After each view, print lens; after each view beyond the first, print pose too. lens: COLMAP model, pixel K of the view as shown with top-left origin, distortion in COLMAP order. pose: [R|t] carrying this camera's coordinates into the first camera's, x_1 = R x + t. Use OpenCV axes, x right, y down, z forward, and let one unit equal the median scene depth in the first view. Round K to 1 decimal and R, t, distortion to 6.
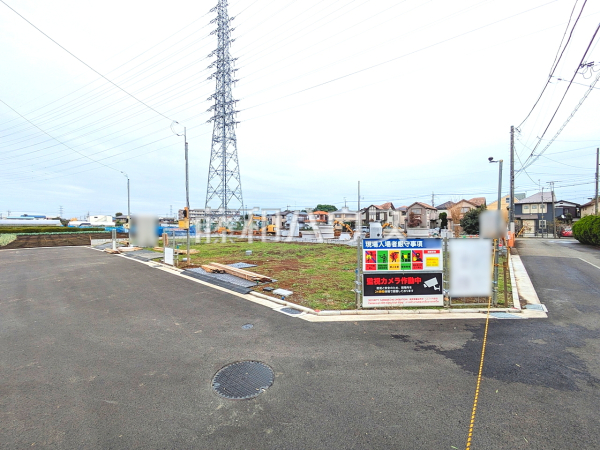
lens RADIAL K [[237.5, 0, 298.6], [0, 237.5, 226.2], [0, 0, 1]] dist [-0.003065, 0.001989]
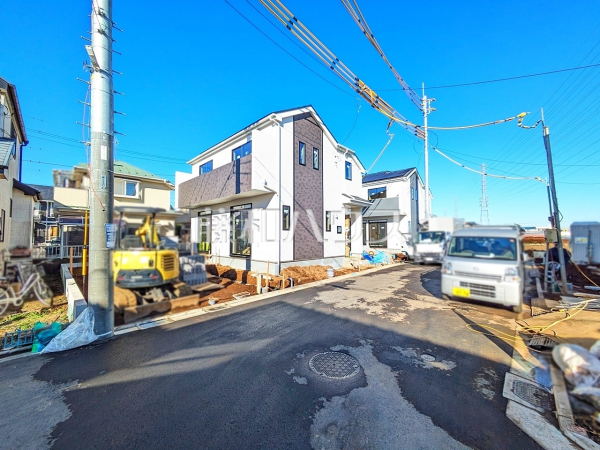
lens RADIAL K [[237.5, 0, 300.6], [0, 237.5, 226.4], [0, 0, 1]] dist [-0.003065, 0.001989]
pose [[-0.047453, -0.040016, -0.998072, 0.049502], [-0.003365, 0.999198, -0.039901, -0.000783], [0.998868, 0.001465, -0.047550, 0.042933]]
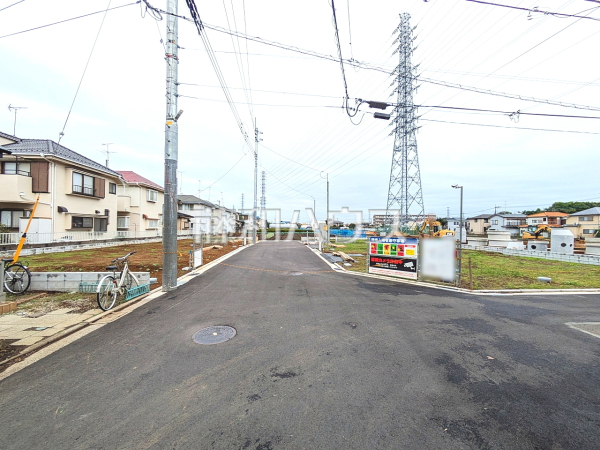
lens RADIAL K [[237.5, 0, 299.8], [0, 237.5, 228.2], [0, 0, 1]] dist [-0.003065, 0.001989]
pose [[0.708529, 0.011390, -0.705589, 0.107555], [-0.018005, 0.999836, -0.001939, -0.000191], [0.705451, 0.014078, 0.708618, -0.066474]]
